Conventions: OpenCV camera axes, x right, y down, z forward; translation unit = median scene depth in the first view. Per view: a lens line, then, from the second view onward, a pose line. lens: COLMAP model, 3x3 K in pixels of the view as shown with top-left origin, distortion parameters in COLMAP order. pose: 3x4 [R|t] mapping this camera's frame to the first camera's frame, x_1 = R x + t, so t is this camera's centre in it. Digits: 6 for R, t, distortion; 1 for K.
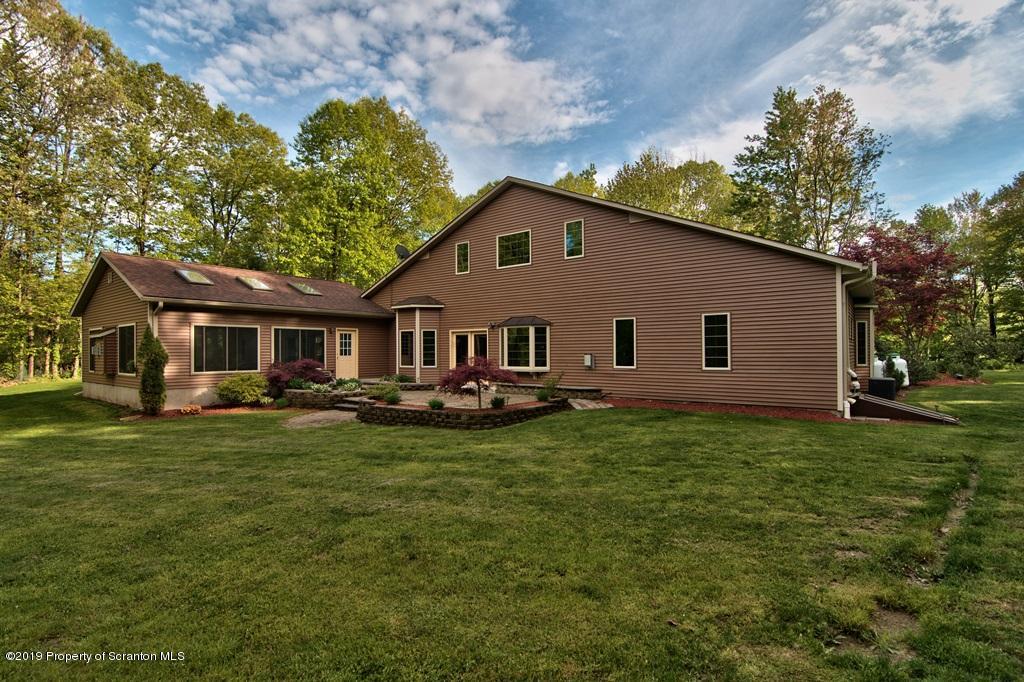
lens RADIAL K [[489.5, 0, 510.8], [0, 489.5, 335.8], [0, 0, 1]] dist [-0.013360, -0.004506]
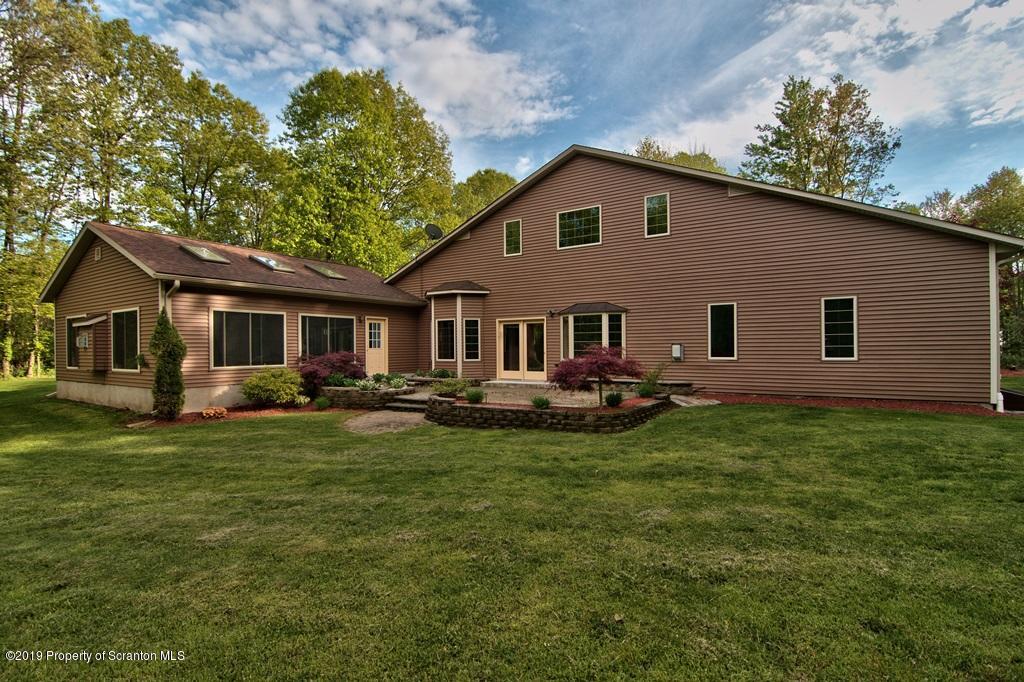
lens RADIAL K [[489.5, 0, 512.8], [0, 489.5, 343.2], [0, 0, 1]] dist [-0.013360, -0.004506]
pose [[0.996887, -0.002518, 0.078806, -0.148947], [0.000649, 0.999718, 0.023742, 0.010120], [-0.078844, -0.023617, 0.996607, 0.094831]]
